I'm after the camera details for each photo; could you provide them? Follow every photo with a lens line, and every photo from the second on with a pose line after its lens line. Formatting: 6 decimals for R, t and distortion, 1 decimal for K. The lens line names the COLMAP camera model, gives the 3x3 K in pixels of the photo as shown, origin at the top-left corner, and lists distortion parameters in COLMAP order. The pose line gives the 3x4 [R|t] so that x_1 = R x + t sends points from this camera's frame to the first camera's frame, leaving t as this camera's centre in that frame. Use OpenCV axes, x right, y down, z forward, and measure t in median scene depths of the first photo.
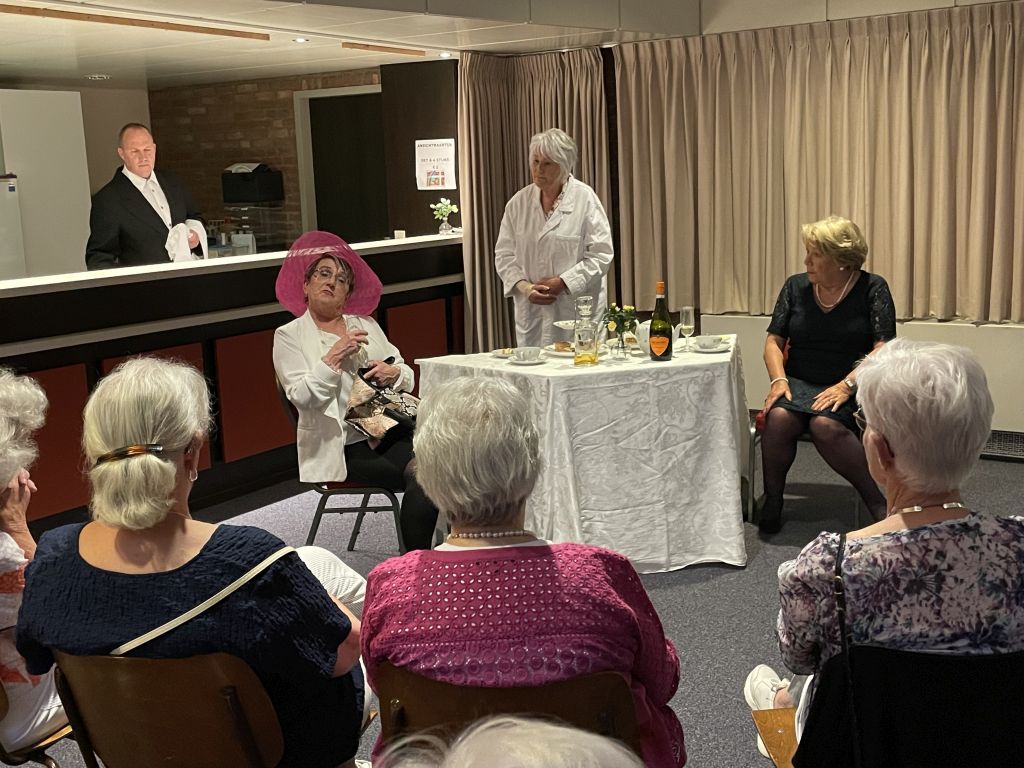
lens RADIAL K [[1177.2, 0, 535.1], [0, 1177.2, 347.2], [0, 0, 1]] dist [0.035457, 0.000000]
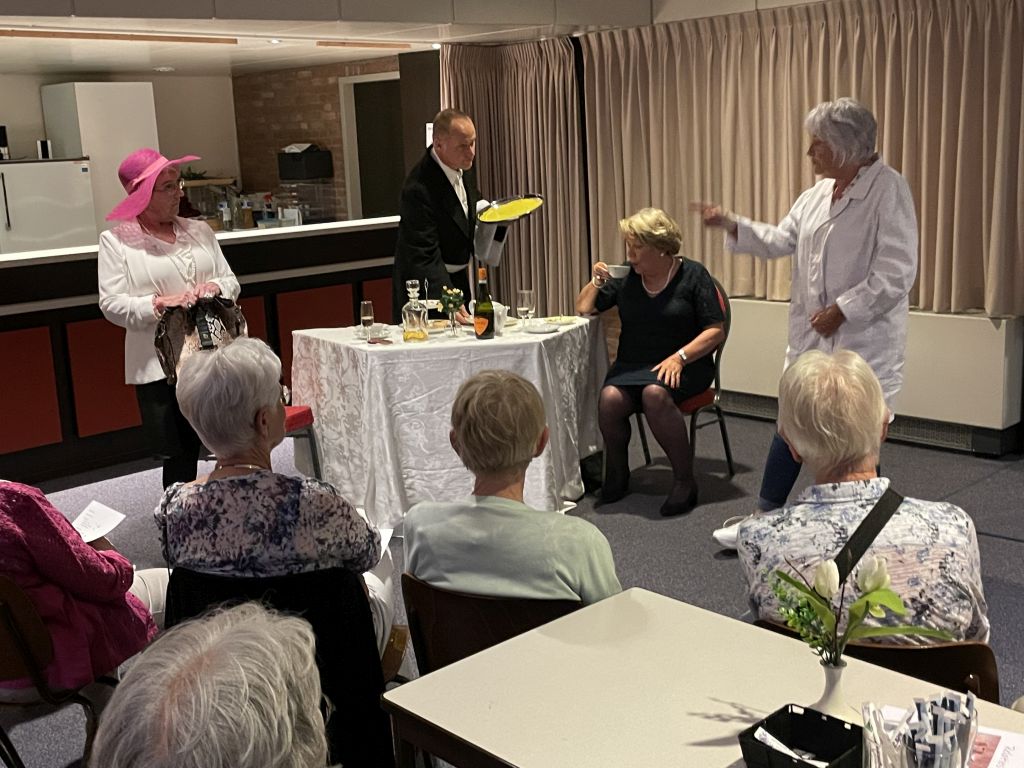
lens RADIAL K [[1184.8, 0, 513.2], [0, 1184.8, 359.0], [0, 0, 1]] dist [0.023229, 0.000000]
pose [[0.979069, 0.031636, -0.201057, 0.248597], [-0.023051, 0.998726, 0.044895, -0.014343], [0.202221, -0.039321, 0.978550, -0.063831]]
